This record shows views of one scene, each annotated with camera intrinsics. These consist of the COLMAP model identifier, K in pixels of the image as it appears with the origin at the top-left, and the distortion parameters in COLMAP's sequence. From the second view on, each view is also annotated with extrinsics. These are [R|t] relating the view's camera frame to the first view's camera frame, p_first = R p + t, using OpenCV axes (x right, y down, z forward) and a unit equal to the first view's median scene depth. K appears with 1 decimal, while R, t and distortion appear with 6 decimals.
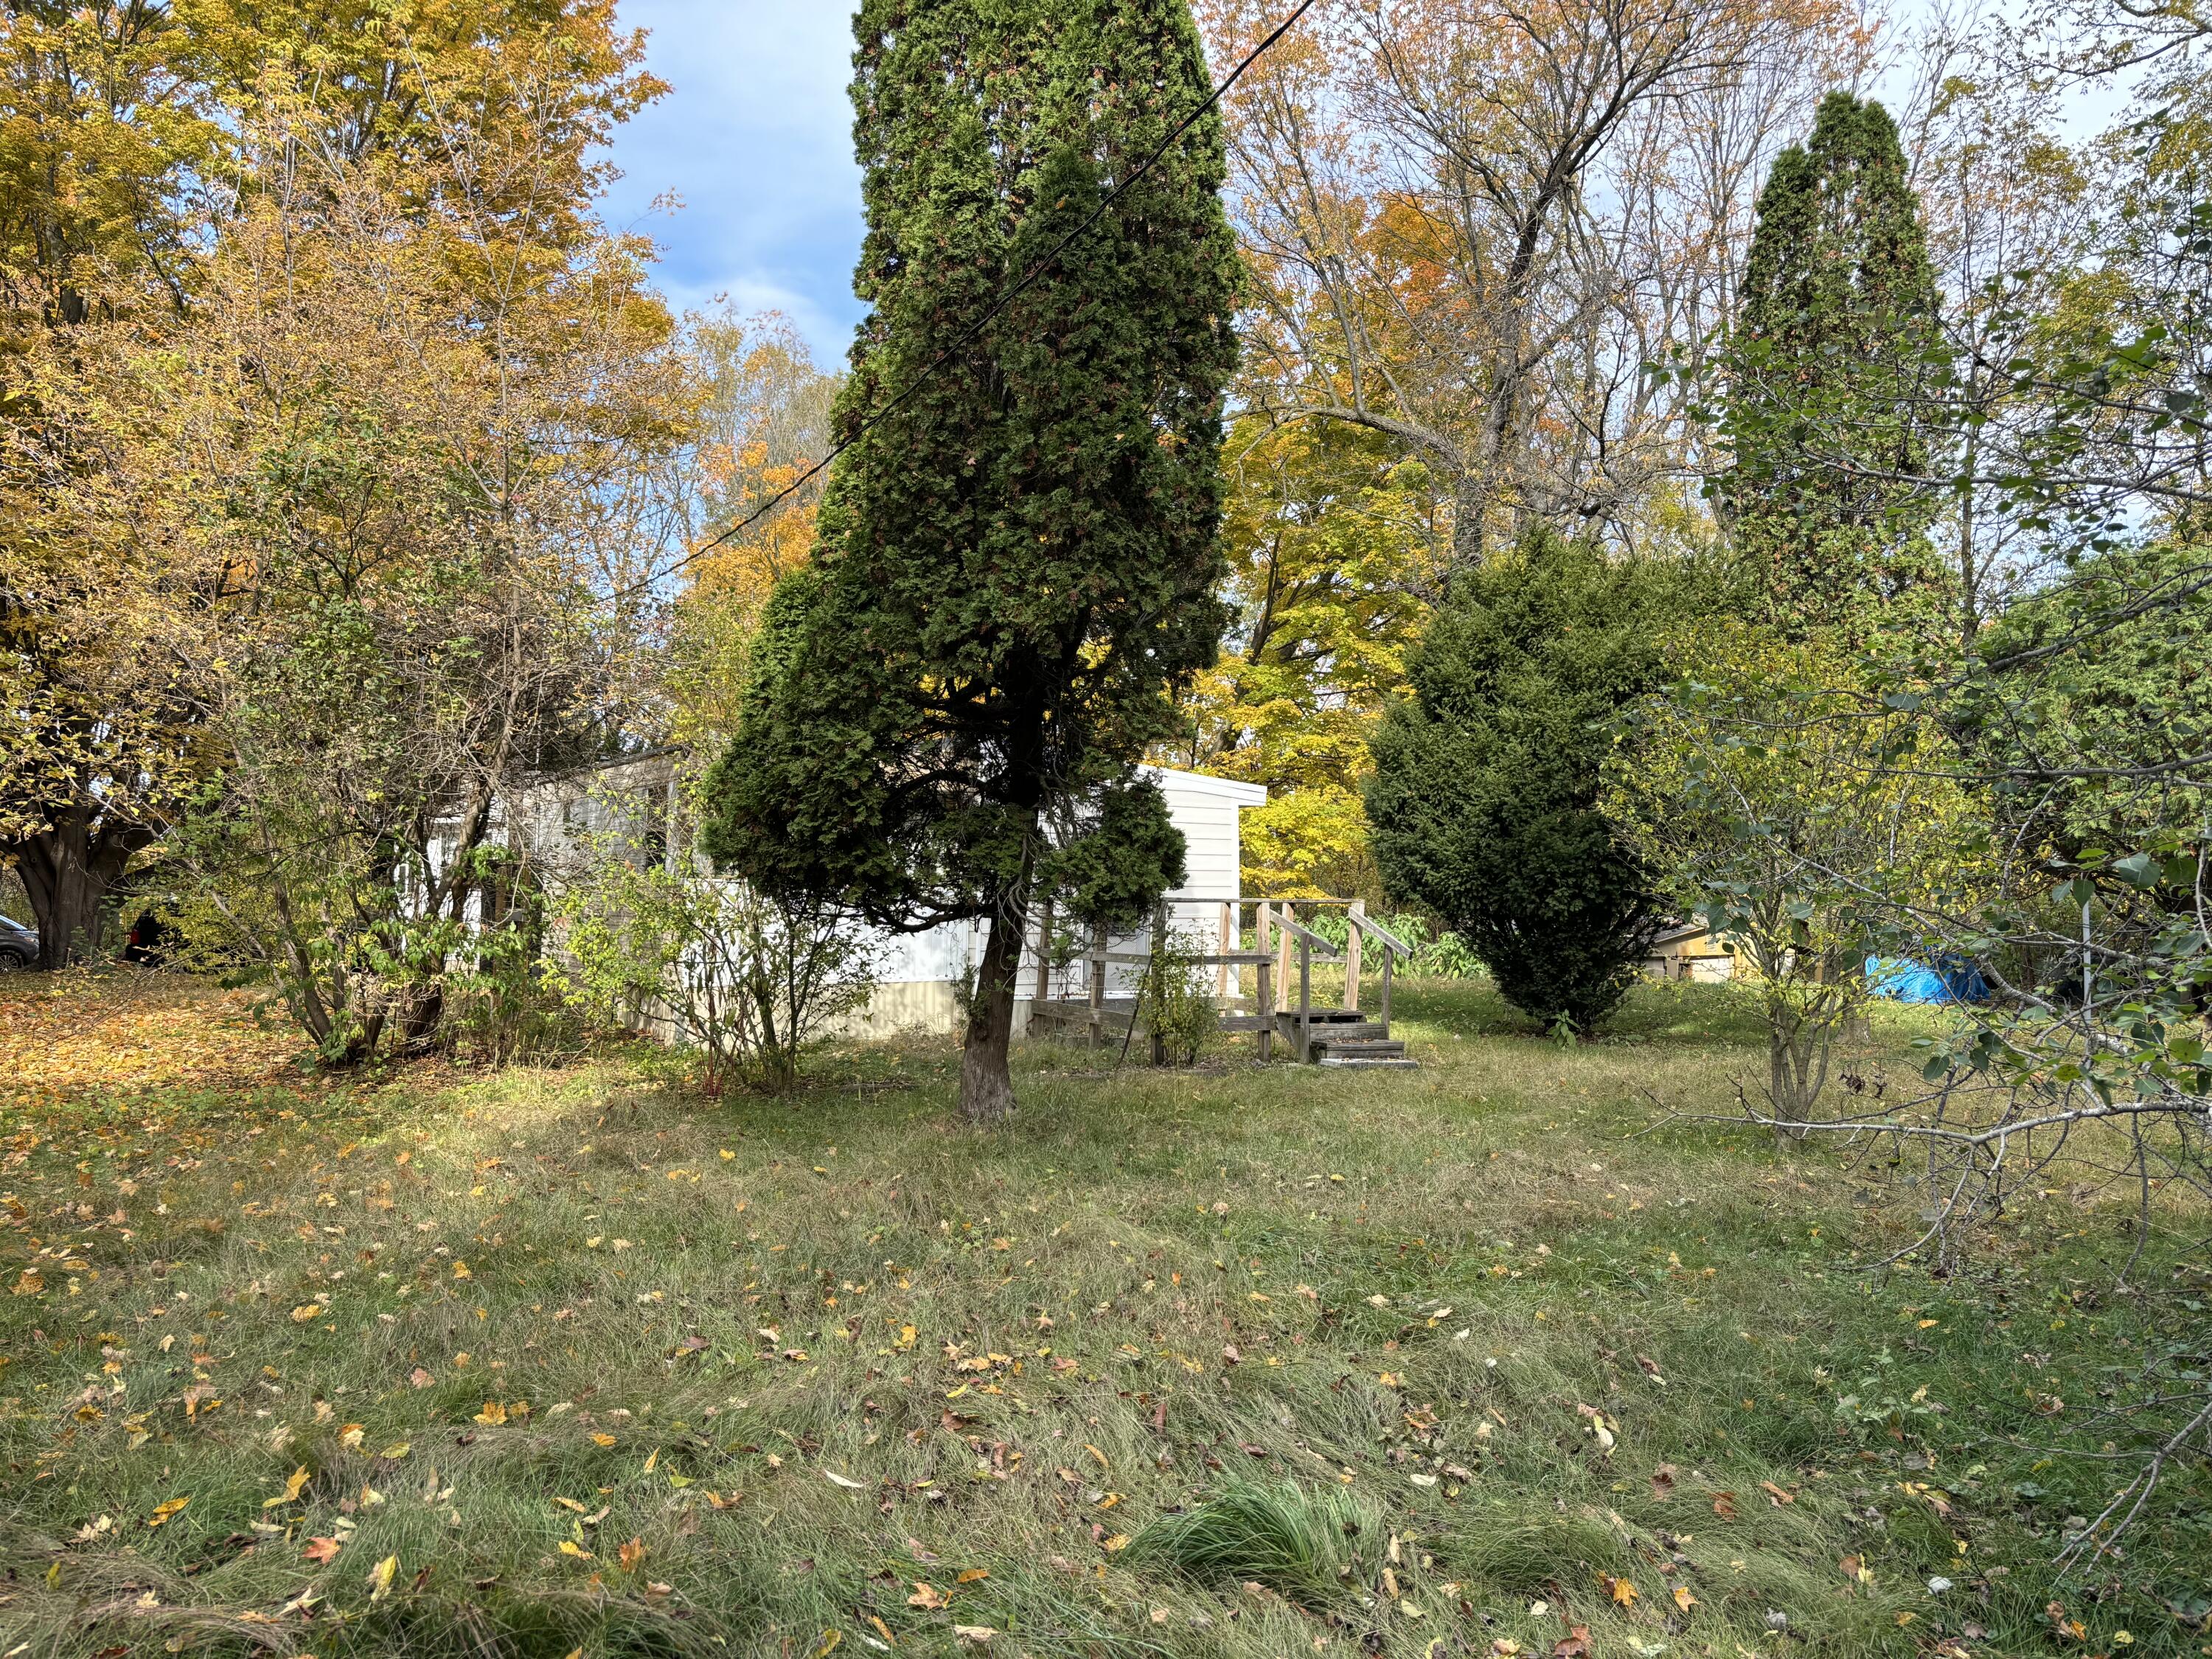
lens RADIAL K [[1666.3, 0, 1106.6], [0, 1666.3, 833.6], [0, 0, 1]] dist [0.011015, 0.004313]
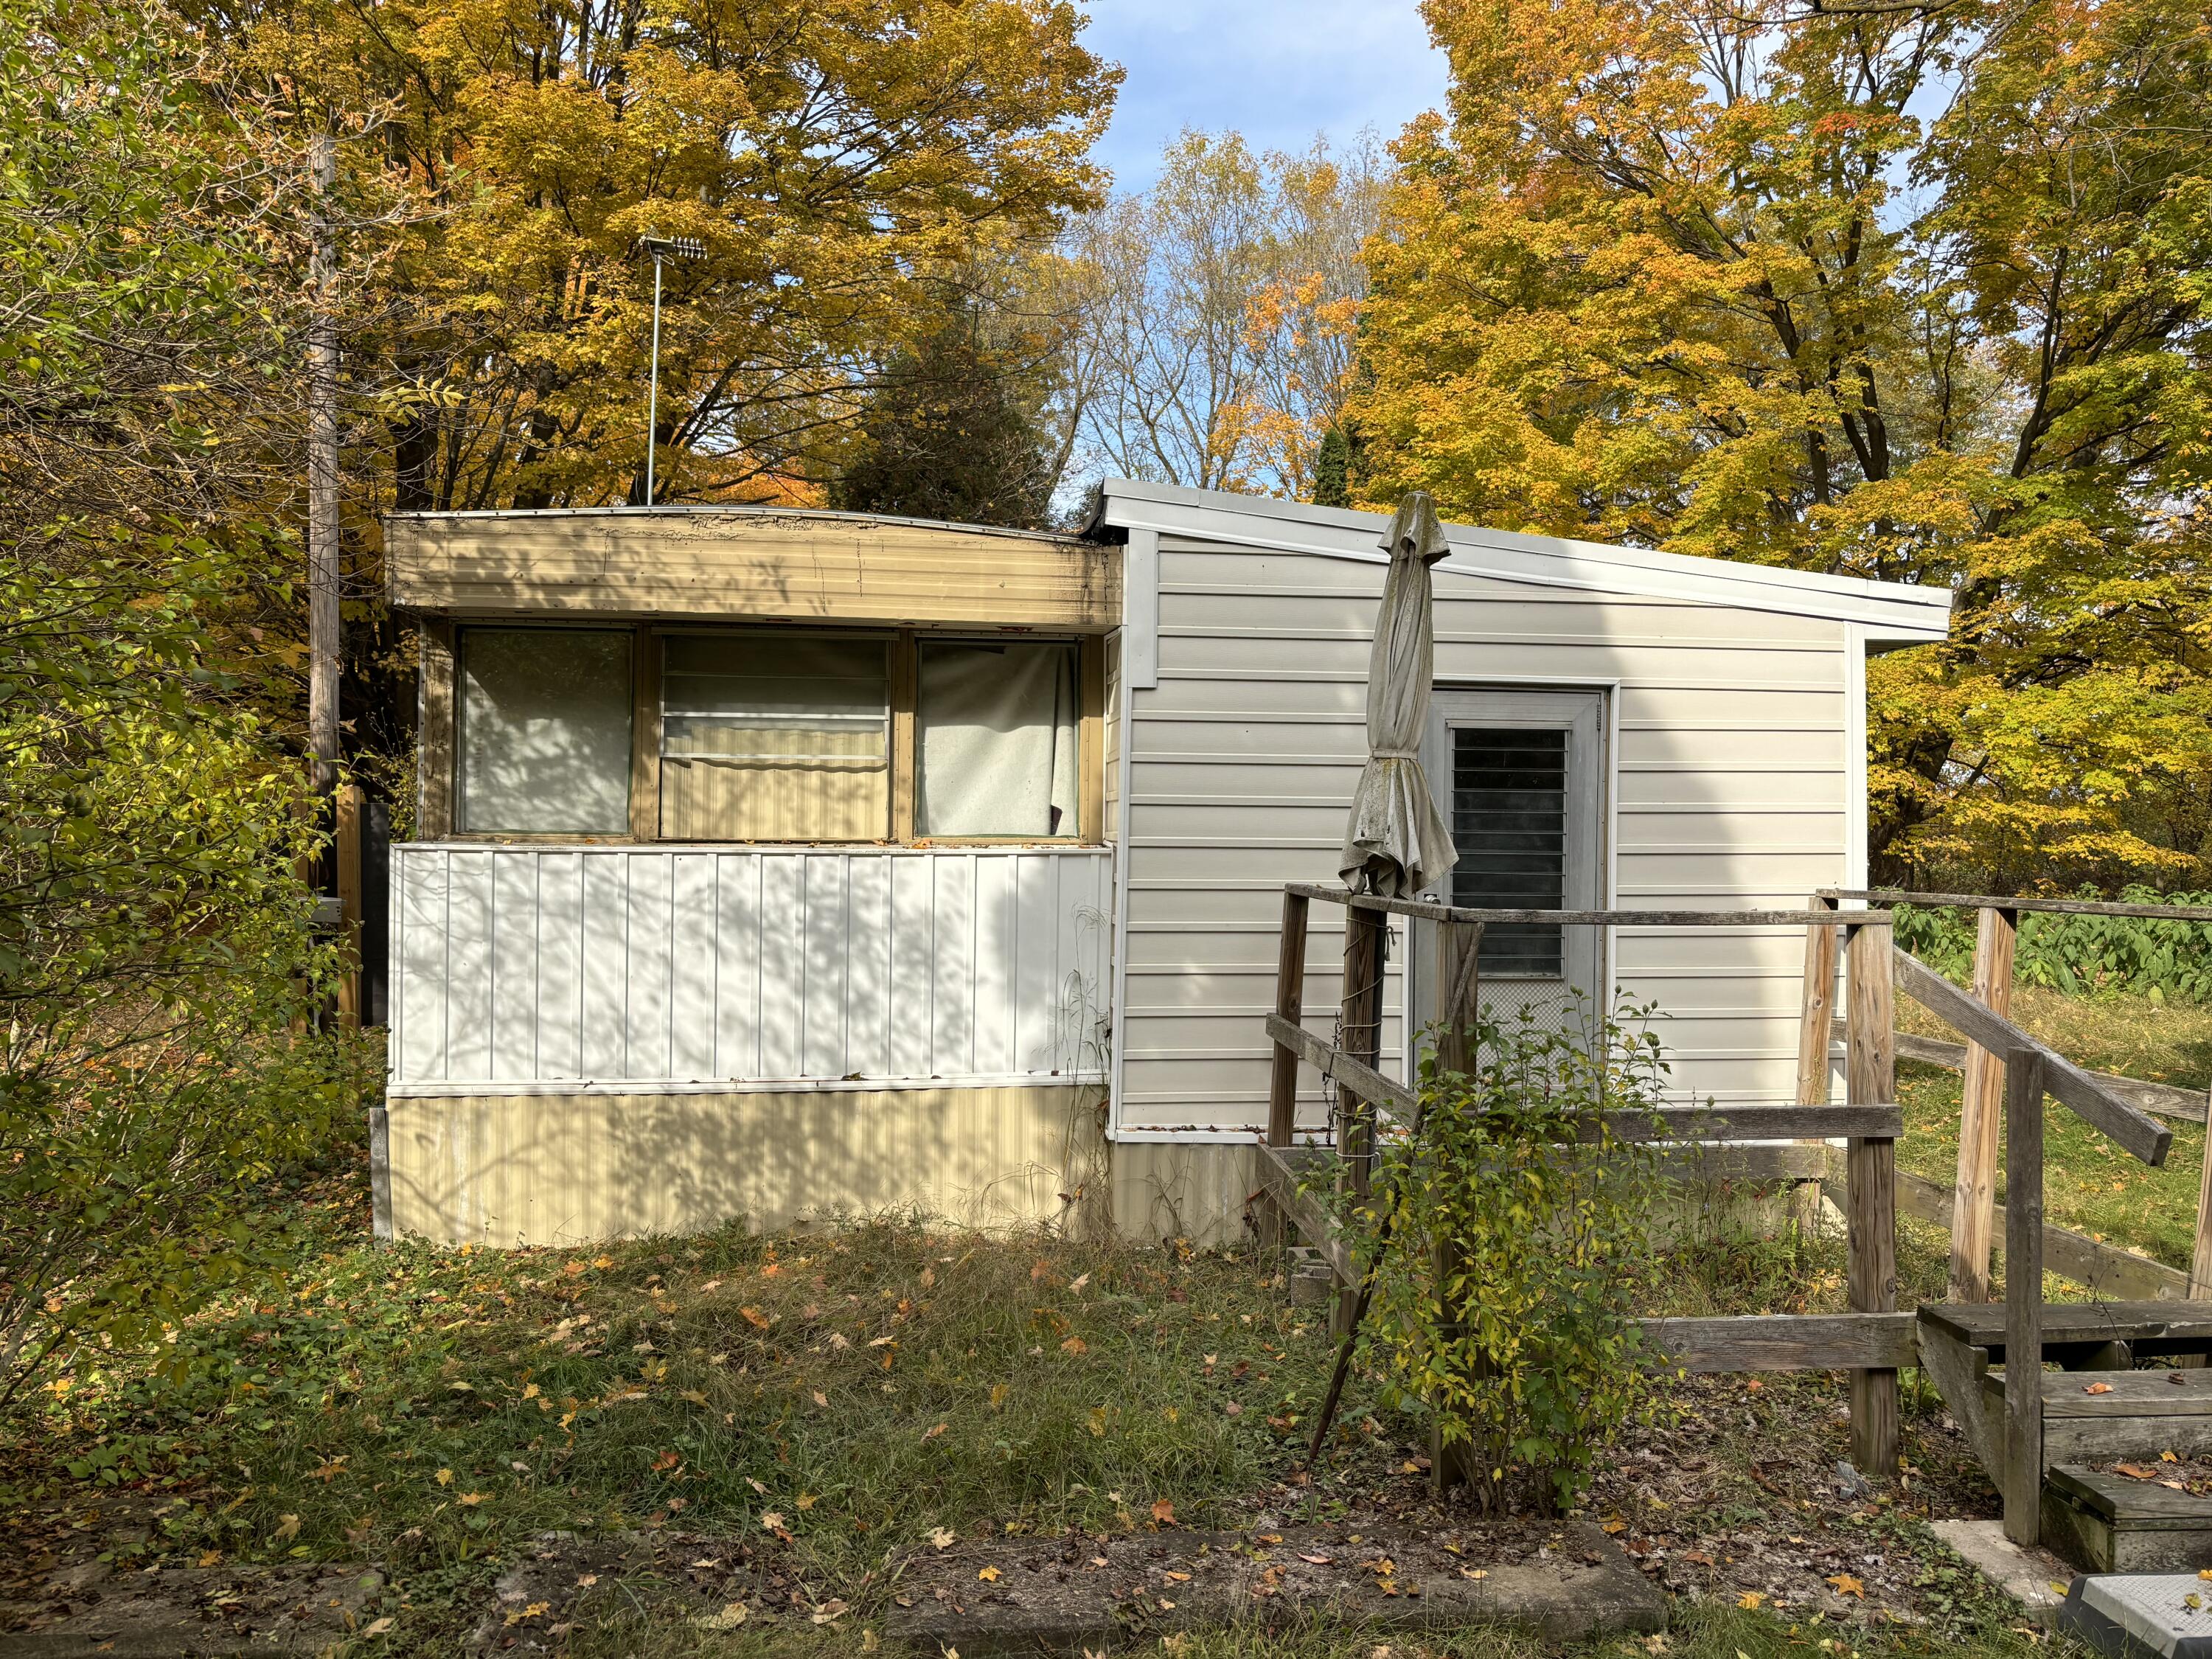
lens RADIAL K [[1666.3, 0, 1103.6], [0, 1666.3, 830.8], [0, 0, 1]] dist [0.011015, 0.004313]
pose [[0.909152, 0.000245, -0.416465, 0.041944], [0.011202, 0.999624, 0.025043, 0.011894], [0.416314, -0.027434, 0.908807, 0.305855]]
